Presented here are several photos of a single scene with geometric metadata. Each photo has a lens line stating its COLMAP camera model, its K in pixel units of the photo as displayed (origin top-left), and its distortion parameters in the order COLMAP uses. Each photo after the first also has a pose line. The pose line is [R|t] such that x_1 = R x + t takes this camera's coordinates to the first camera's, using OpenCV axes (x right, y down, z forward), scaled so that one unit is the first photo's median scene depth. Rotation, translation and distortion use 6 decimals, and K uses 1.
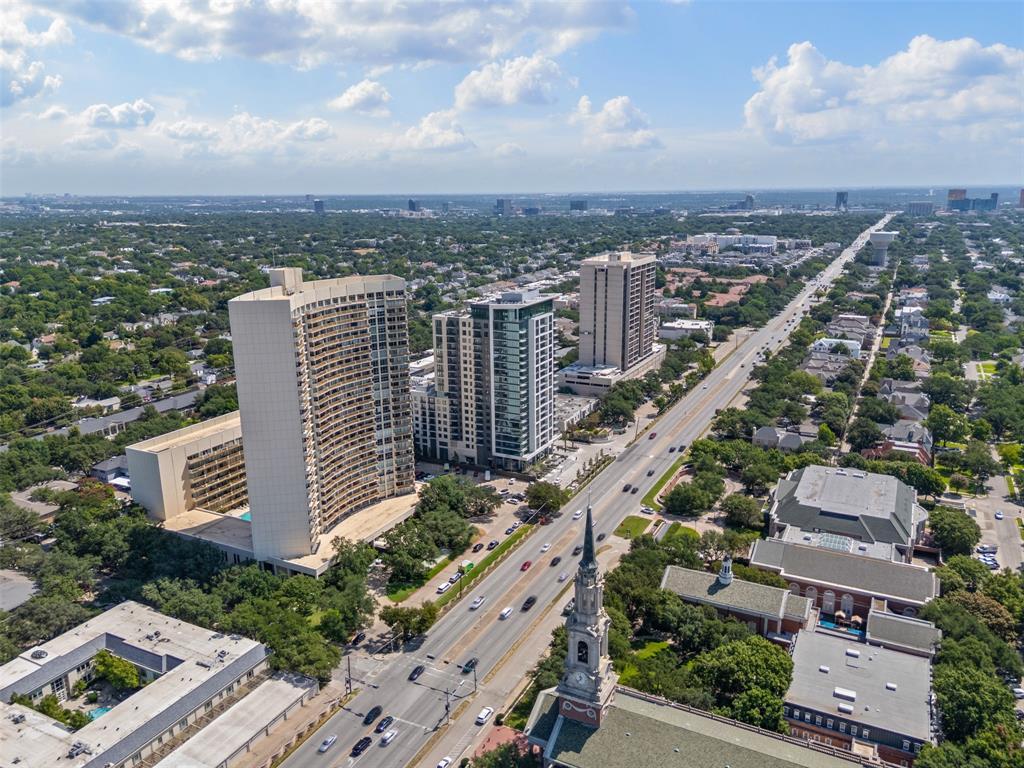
lens RADIAL K [[770.8, 0, 504.9], [0, 770.8, 385.0], [0, 0, 1]] dist [0.071541, -0.064621]
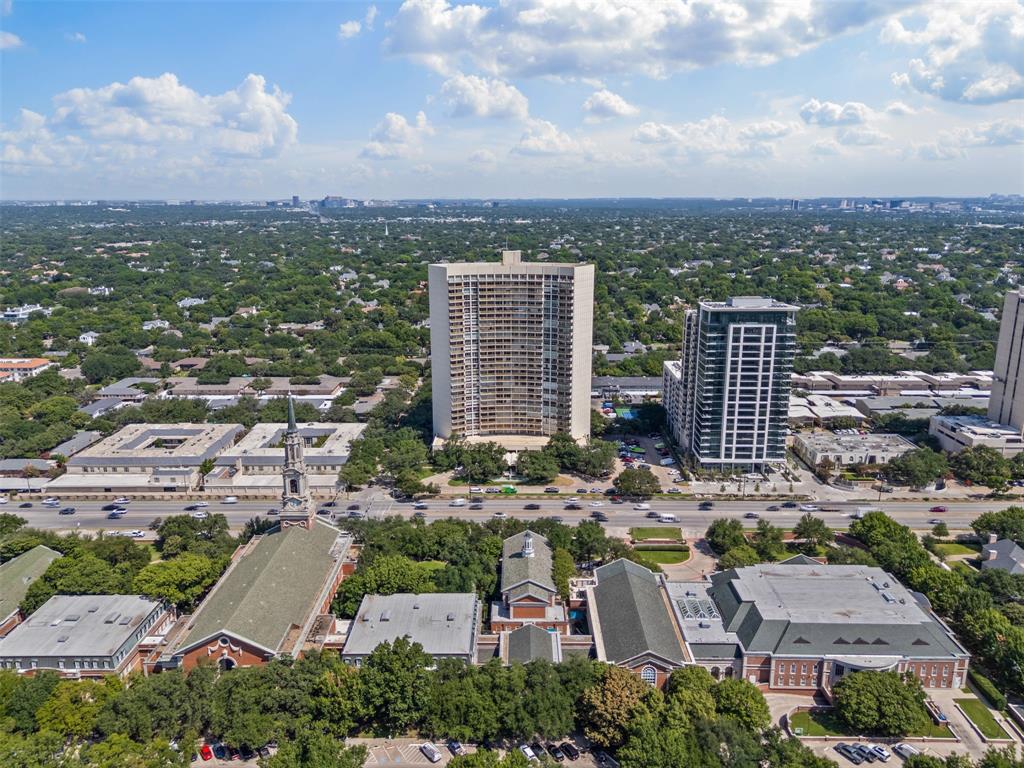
lens RADIAL K [[770.8, 0, 504.9], [0, 770.8, 385.0], [0, 0, 1]] dist [0.071541, -0.064621]
pose [[0.438907, 0.224548, -0.870022, 0.970742], [-0.224196, 0.965013, 0.135963, -0.100121], [0.870113, 0.135380, 0.473894, 0.342507]]
